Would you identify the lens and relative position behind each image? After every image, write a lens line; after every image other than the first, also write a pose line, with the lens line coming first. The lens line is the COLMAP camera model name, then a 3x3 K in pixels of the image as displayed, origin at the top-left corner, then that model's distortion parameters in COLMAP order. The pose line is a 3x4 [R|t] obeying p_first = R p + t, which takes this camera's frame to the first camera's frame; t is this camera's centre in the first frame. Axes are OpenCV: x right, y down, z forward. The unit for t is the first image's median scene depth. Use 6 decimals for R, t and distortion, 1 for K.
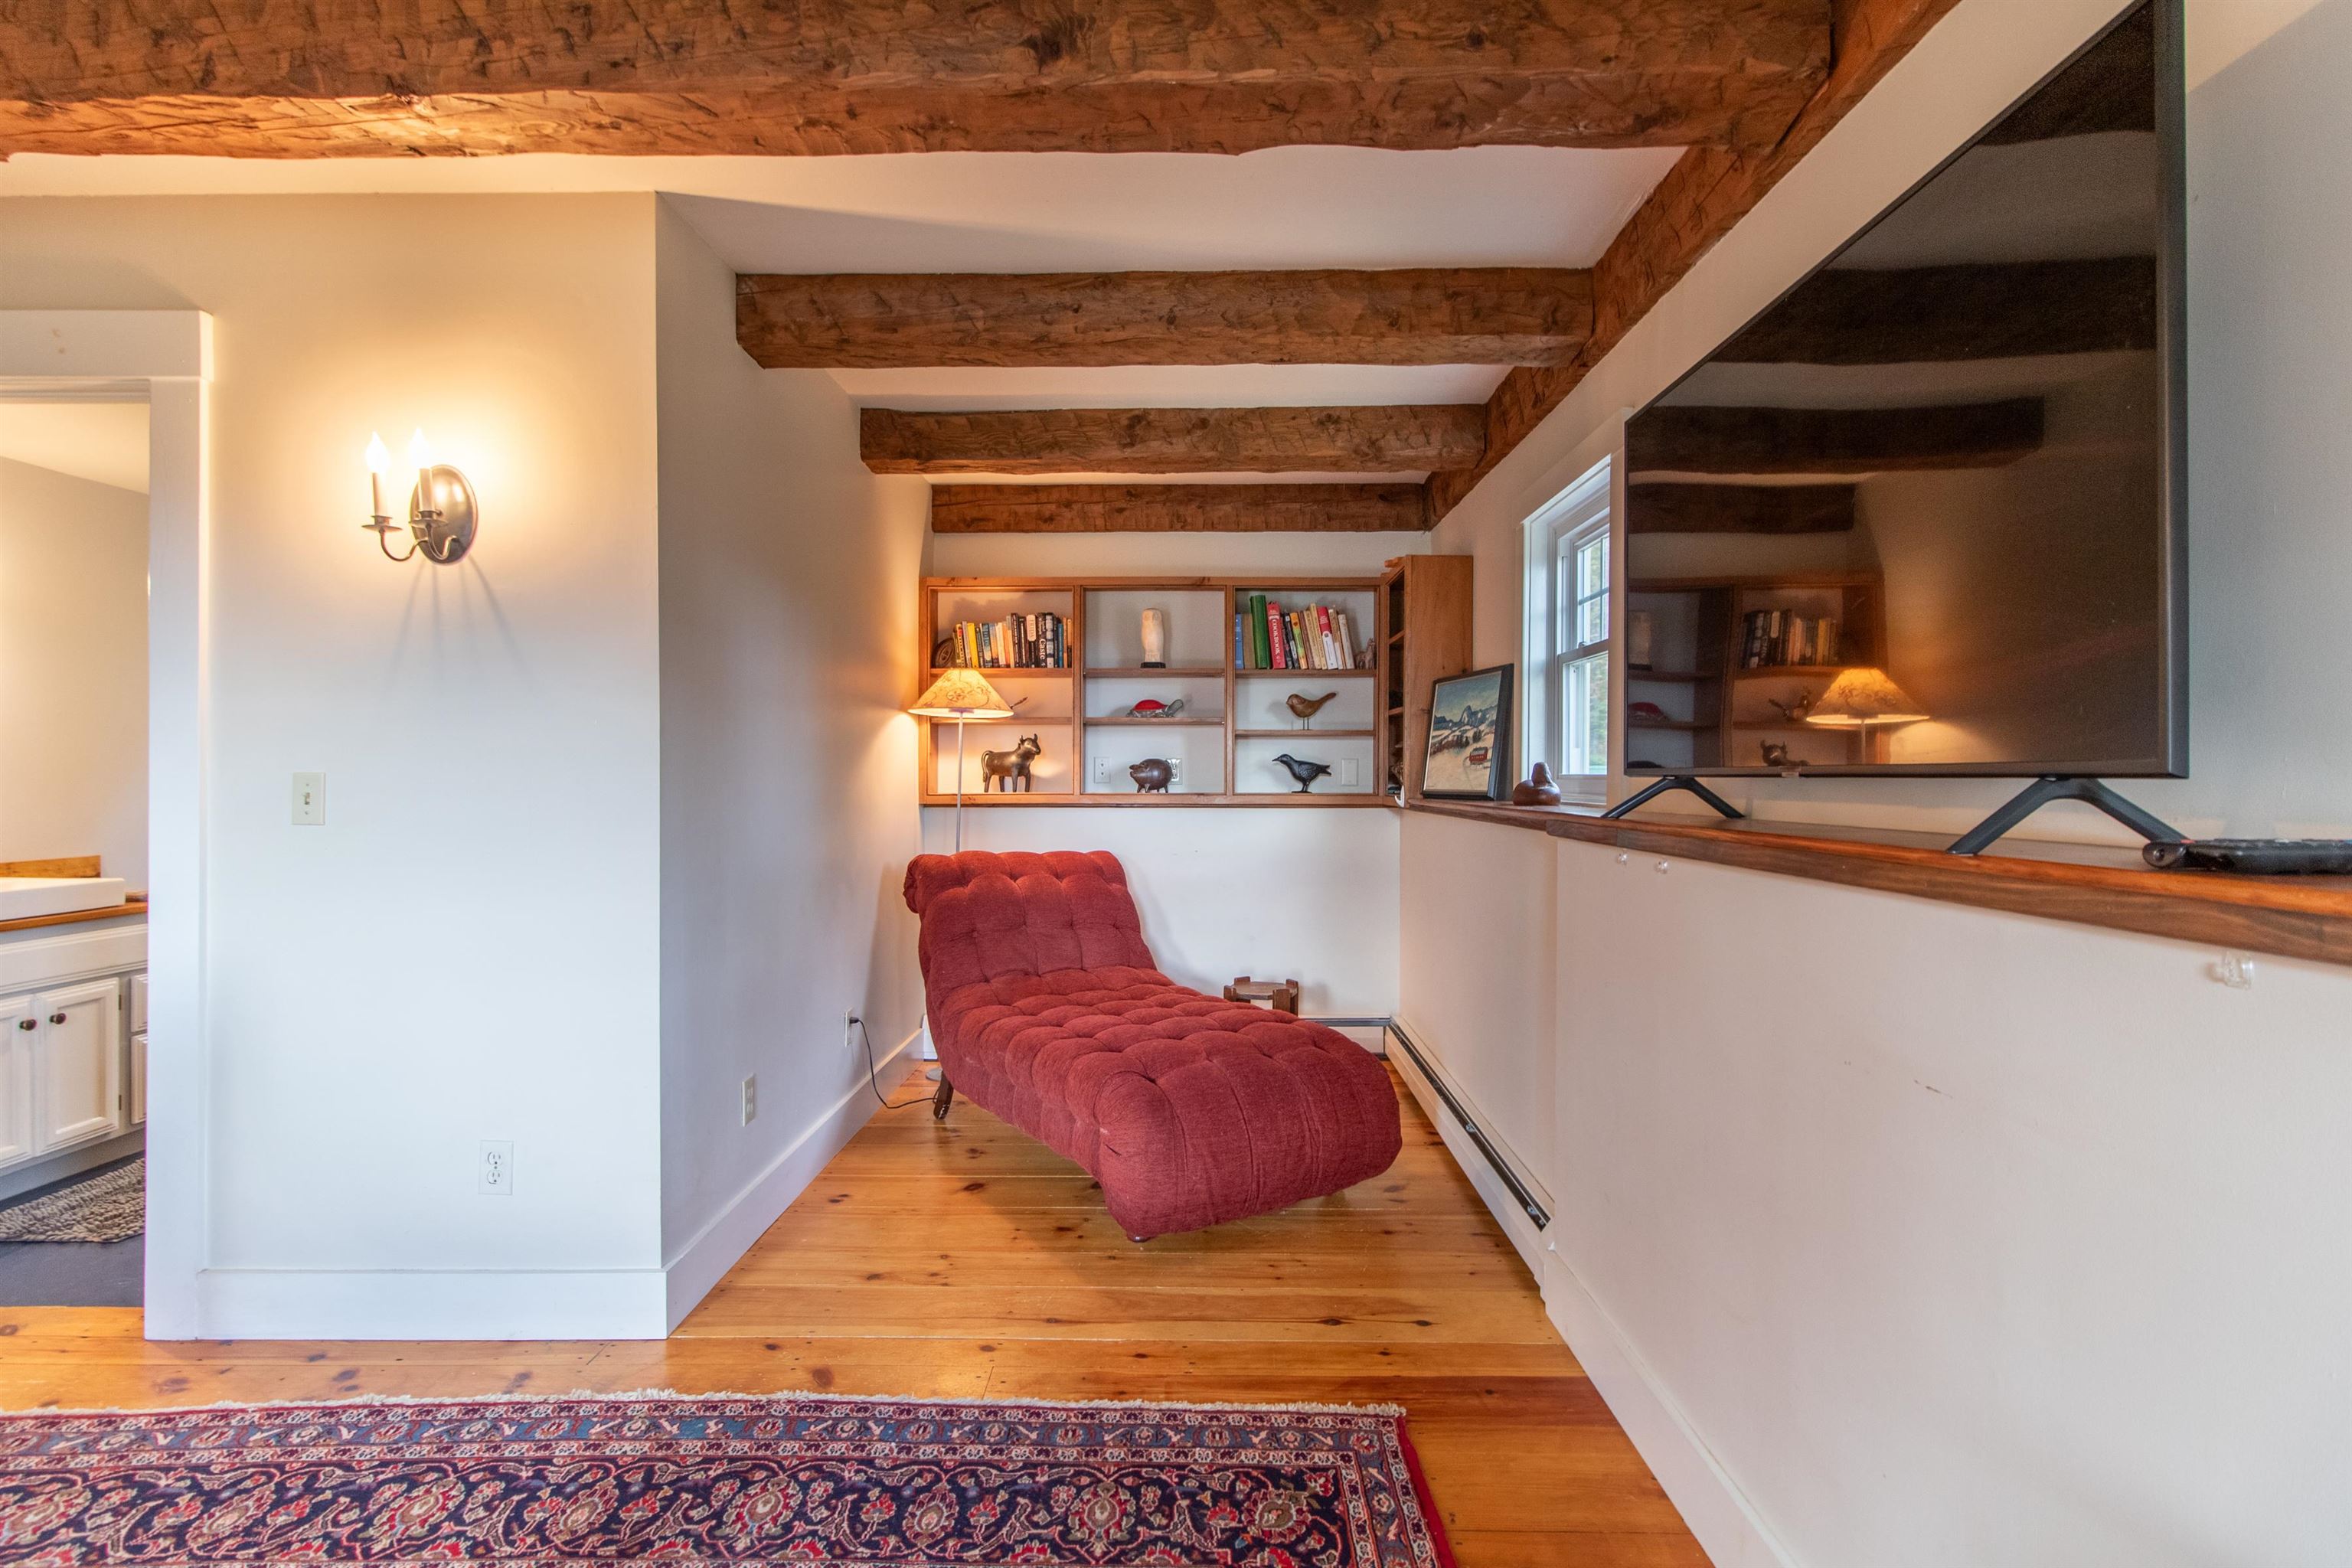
lens RADIAL K [[1088.4, 0, 1168.6], [0, 1088.4, 780.2], [0, 0, 1]] dist [0.000868, 0.000703]
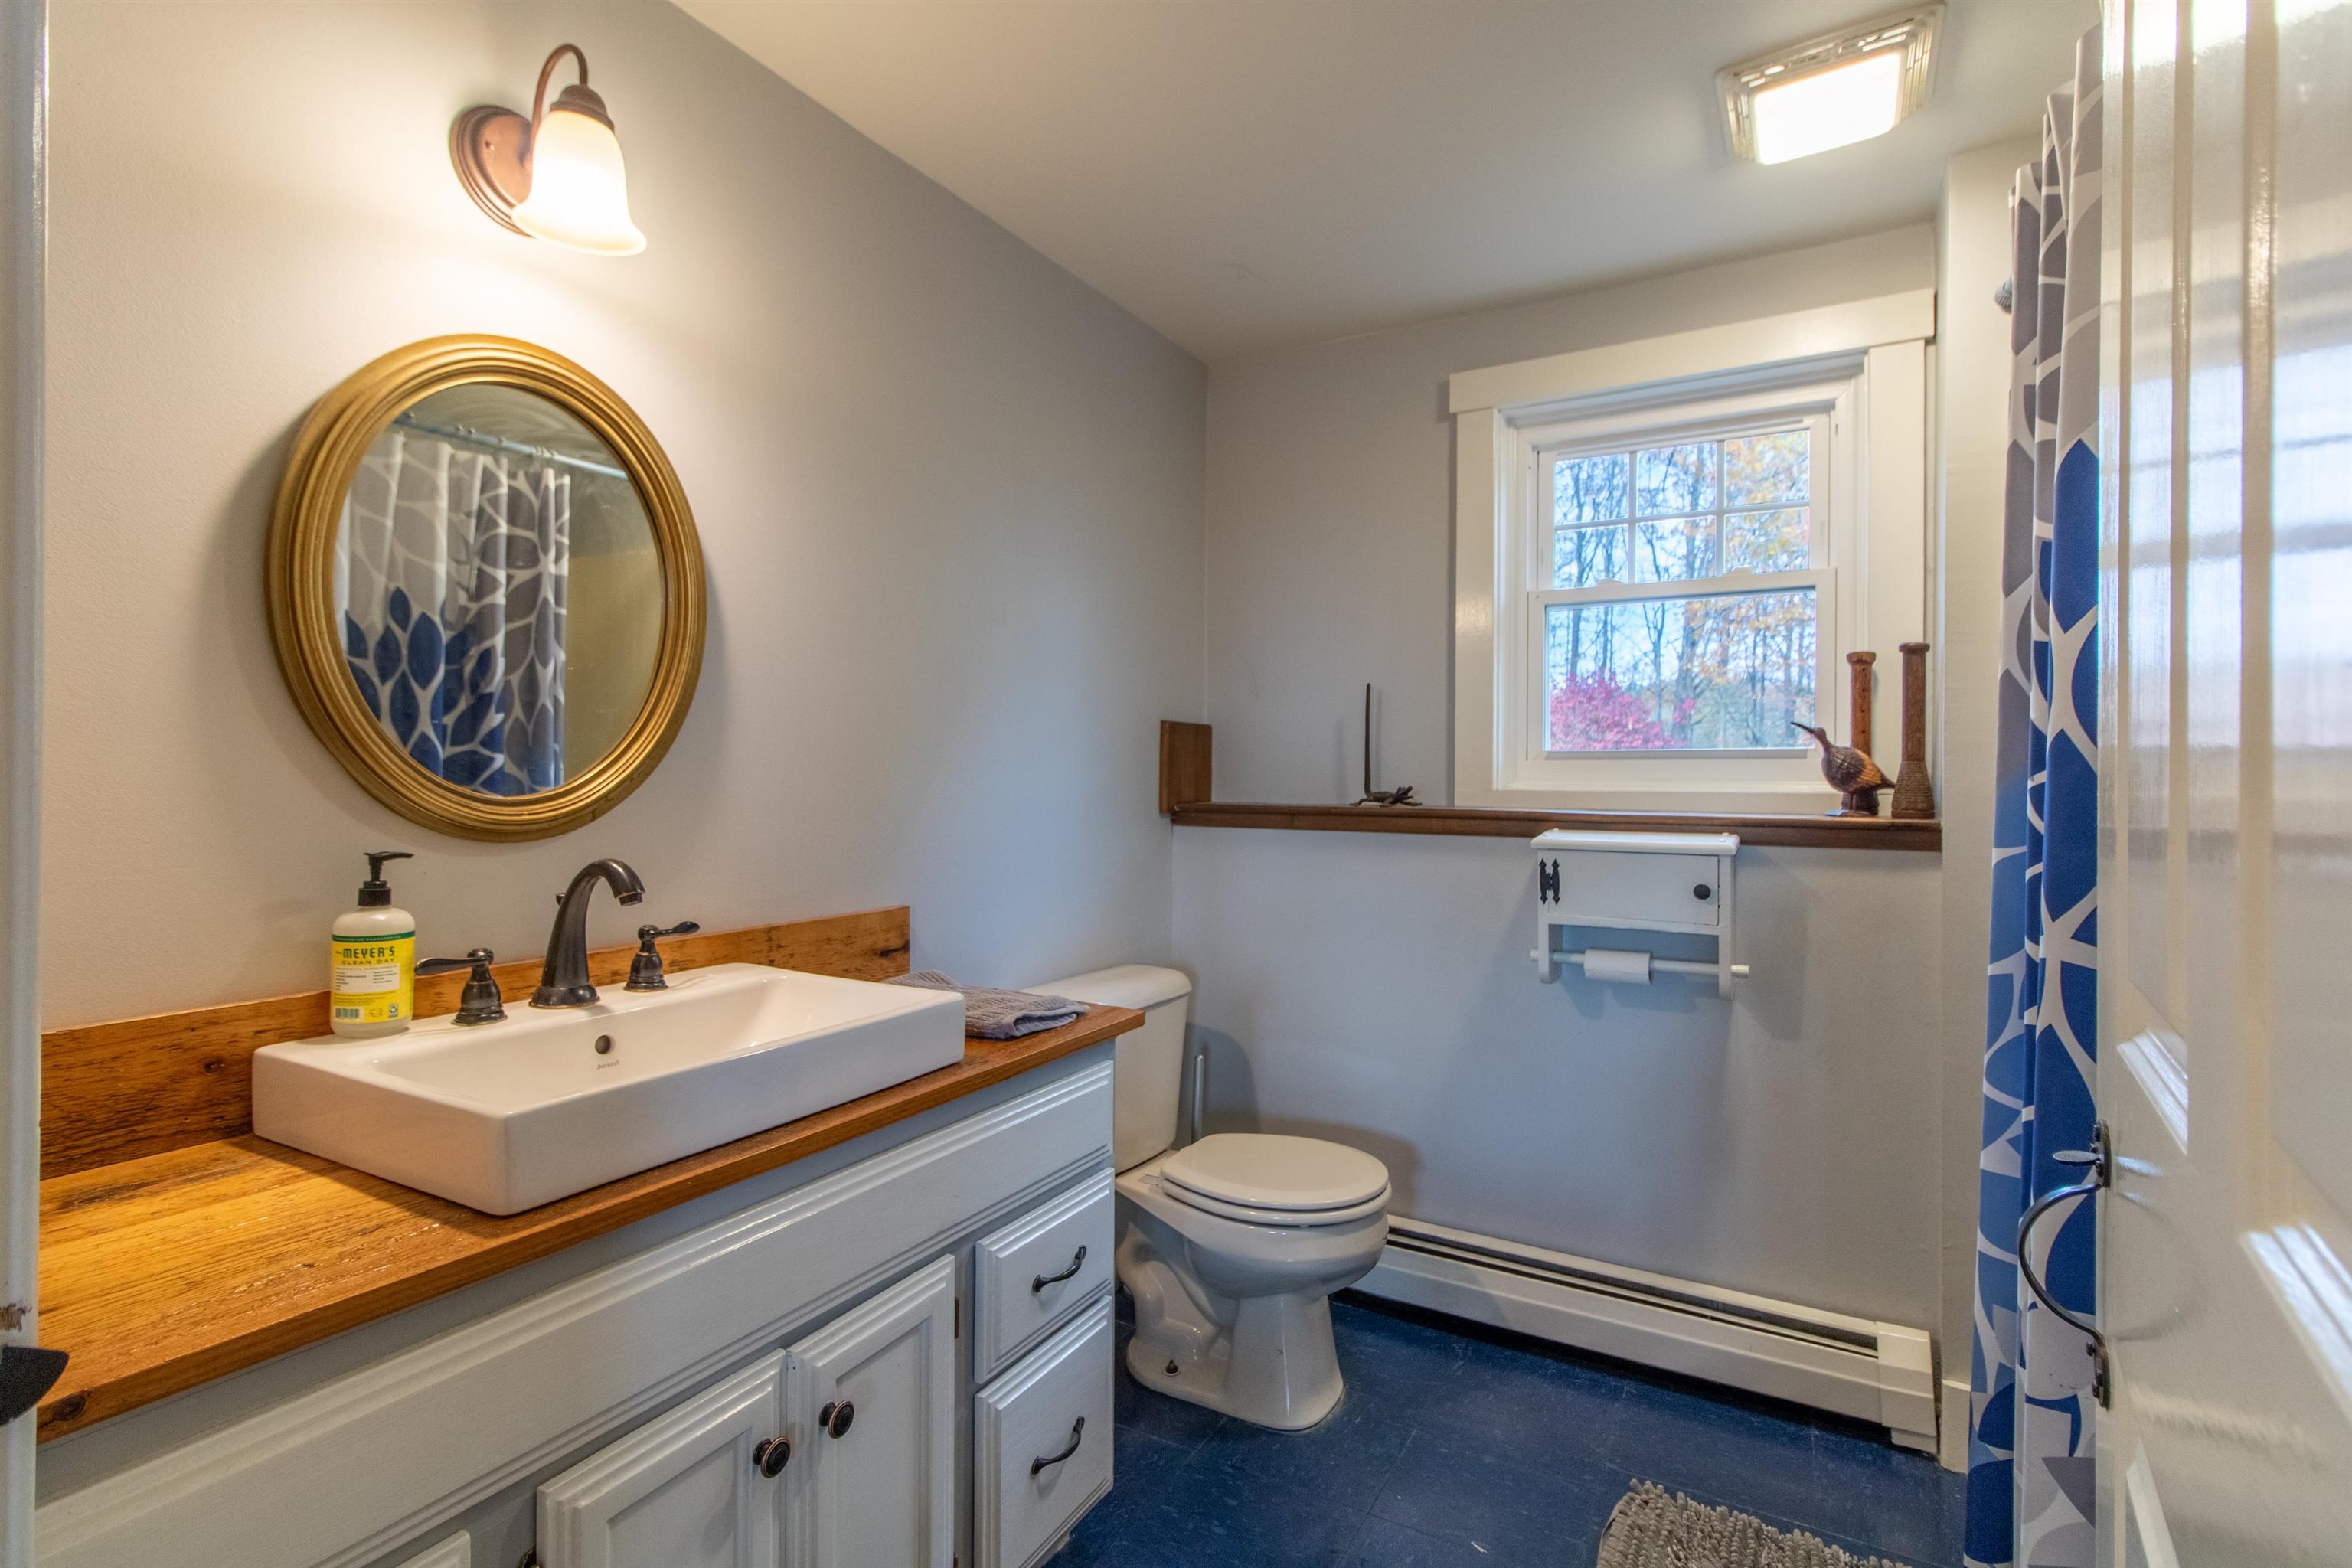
lens RADIAL K [[1088.4, 0, 1168.6], [0, 1088.4, 780.2], [0, 0, 1]] dist [0.000868, 0.000703]
pose [[0.868204, 0.005259, -0.496180, -0.982306], [-0.004157, 0.999986, 0.003325, 0.014086], [0.496190, -0.000824, 0.868213, 0.976865]]
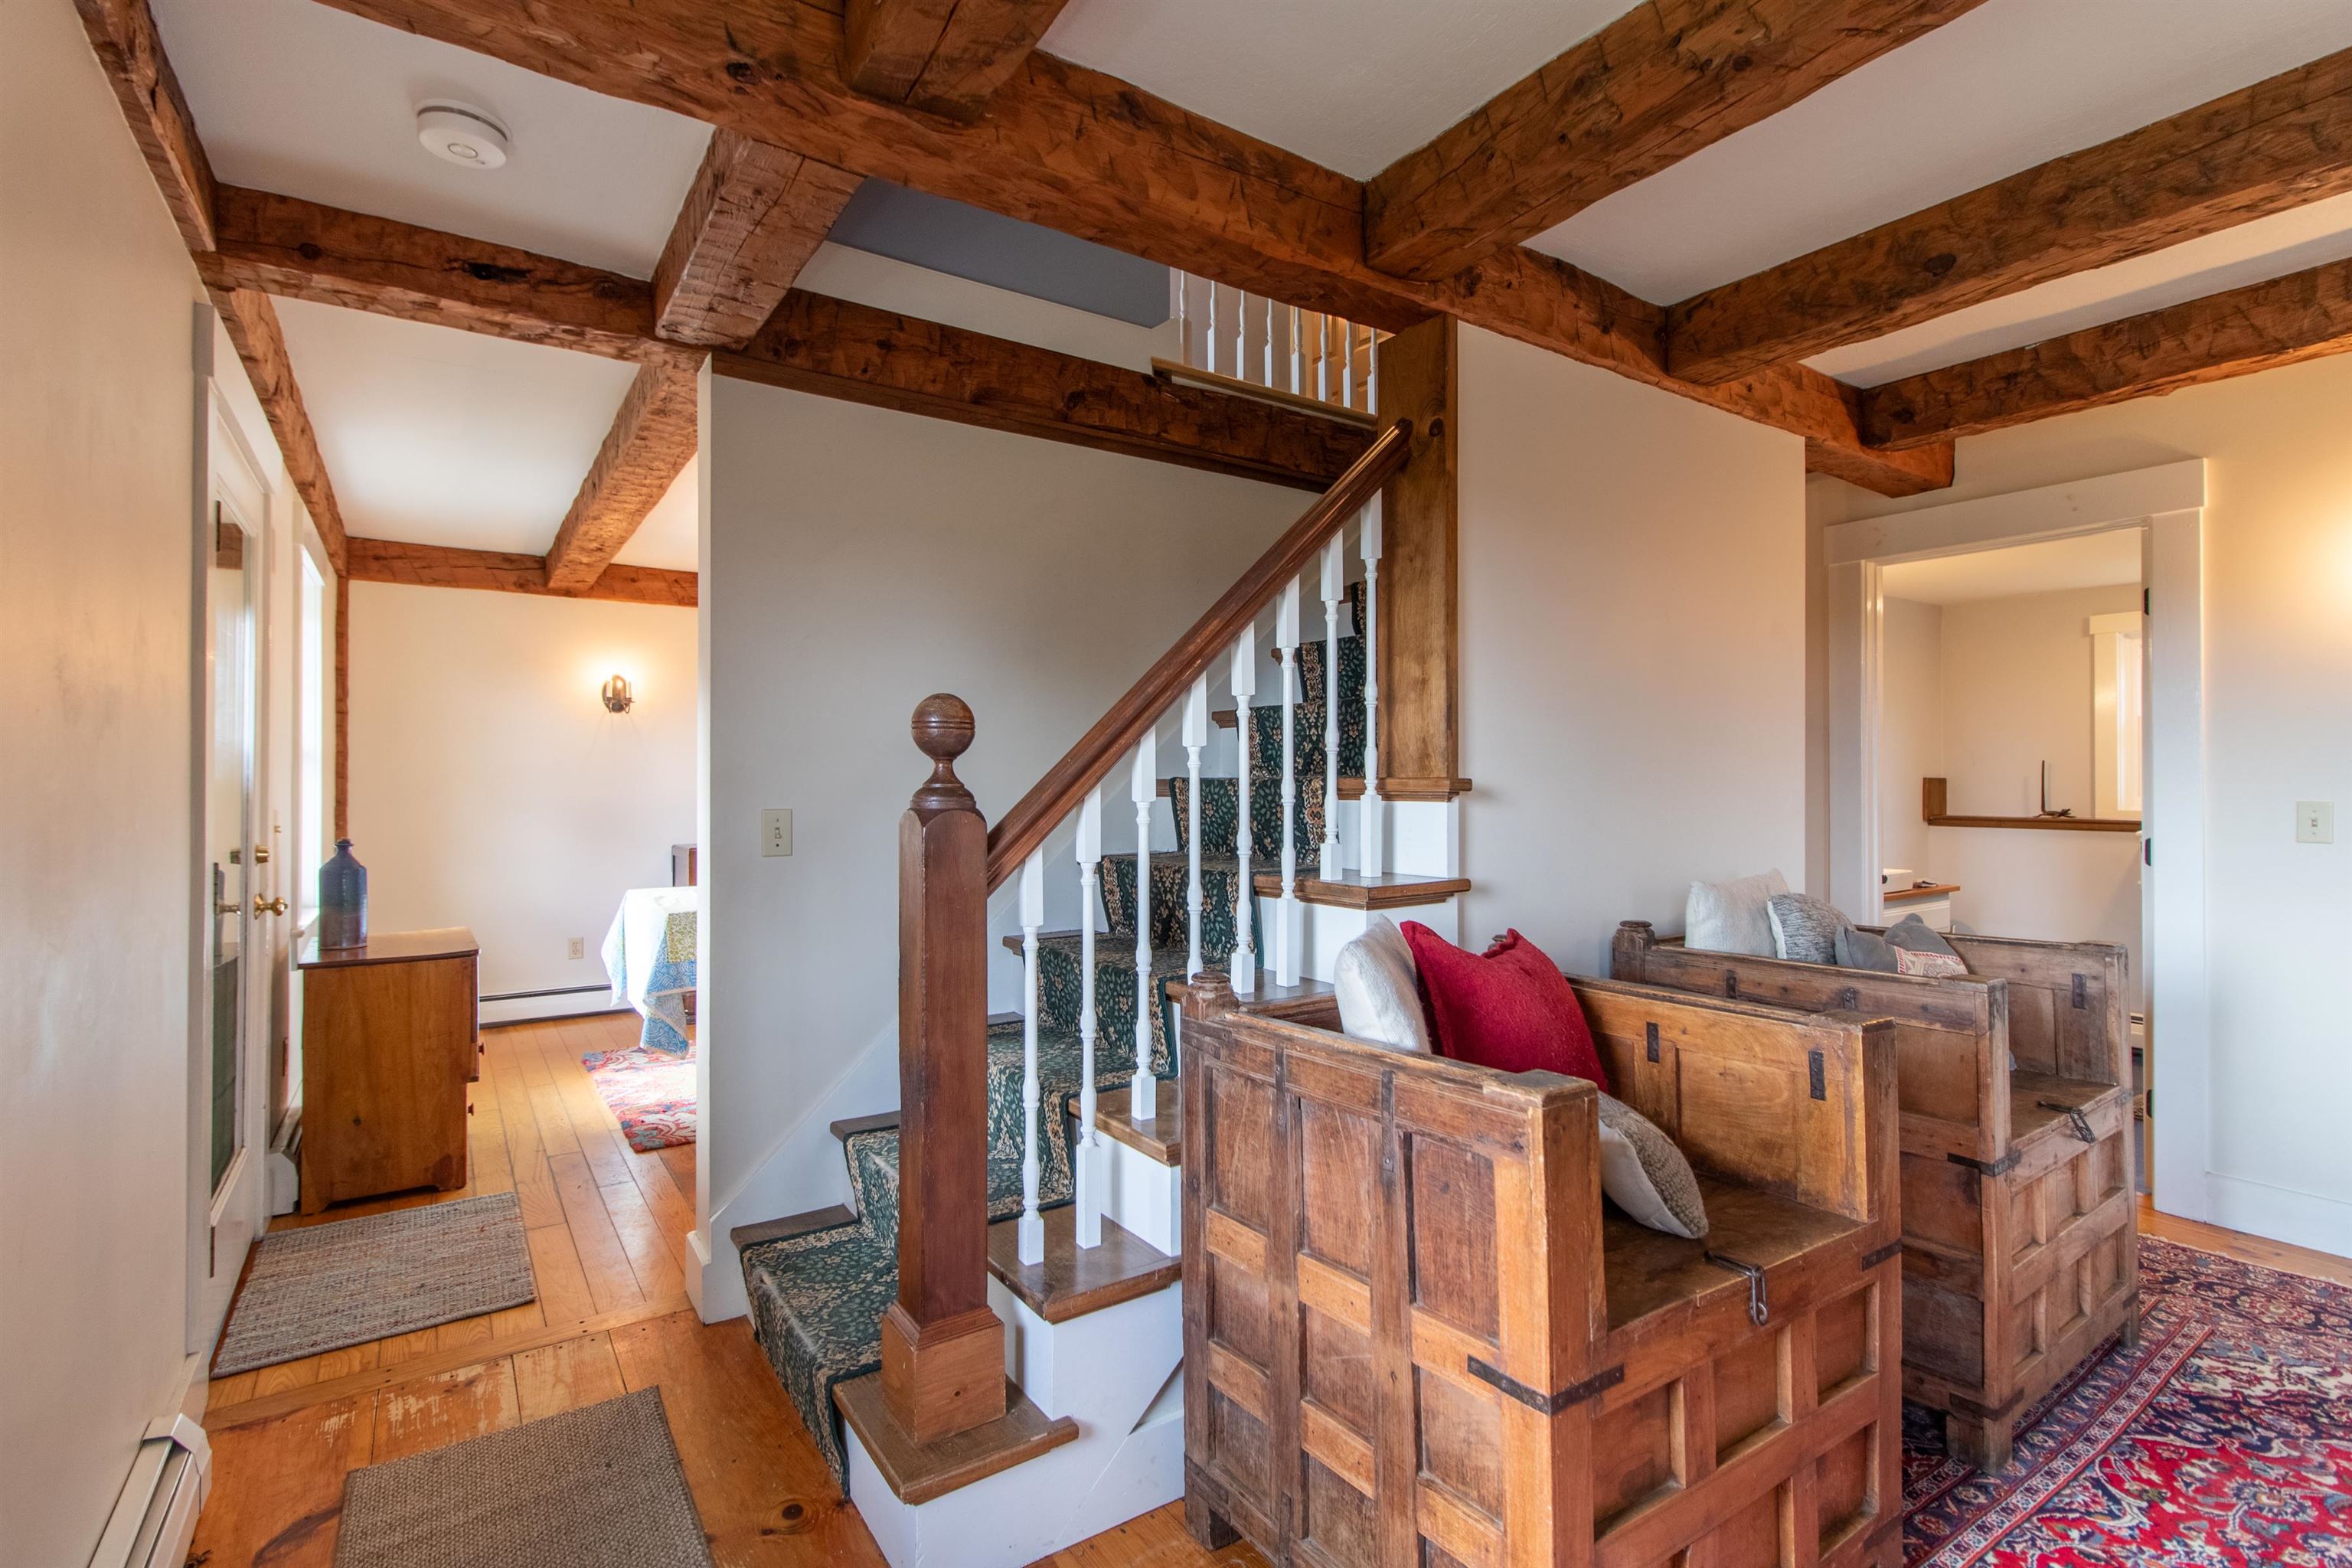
lens RADIAL K [[1088.4, 0, 1168.6], [0, 1088.4, 780.2], [0, 0, 1]] dist [0.000868, 0.000703]
pose [[0.575701, -0.004931, -0.817645, -0.527818], [0.001523, 0.999987, -0.004958, -0.027871], [0.817659, 0.001609, 0.575701, -0.821033]]
